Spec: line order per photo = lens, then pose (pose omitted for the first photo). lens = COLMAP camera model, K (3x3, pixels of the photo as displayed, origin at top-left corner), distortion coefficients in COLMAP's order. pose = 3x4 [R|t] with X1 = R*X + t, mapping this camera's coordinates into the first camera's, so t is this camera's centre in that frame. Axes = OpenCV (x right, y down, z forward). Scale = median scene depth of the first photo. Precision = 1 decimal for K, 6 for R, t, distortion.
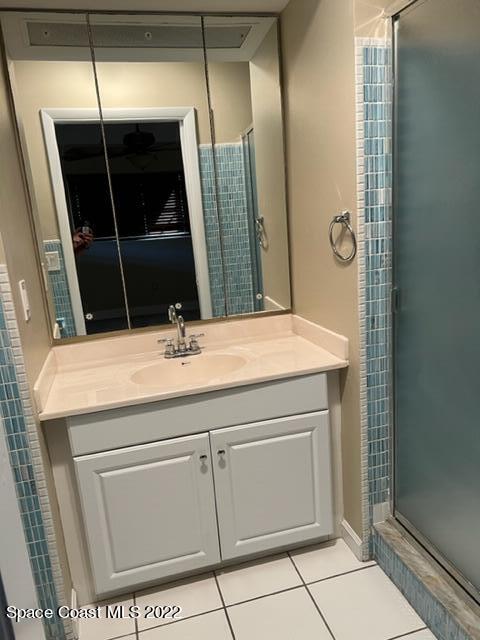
lens RADIAL K [[484.2, 0, 240.0], [0, 484.2, 320.0], [0, 0, 1]] dist [0.038014, -0.002239]
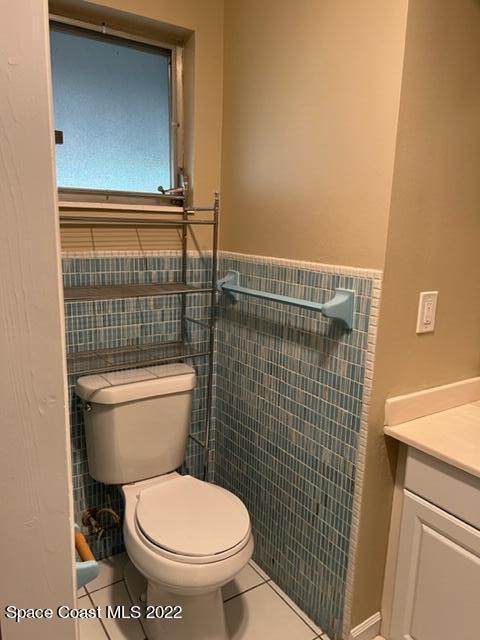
lens RADIAL K [[484.2, 0, 240.0], [0, 484.2, 320.0], [0, 0, 1]] dist [0.038014, -0.002239]
pose [[0.316838, 0.263089, -0.911262, 0.292611], [-0.254466, 0.949116, 0.185542, -0.103021], [0.913707, 0.173099, 0.367663, 0.301307]]
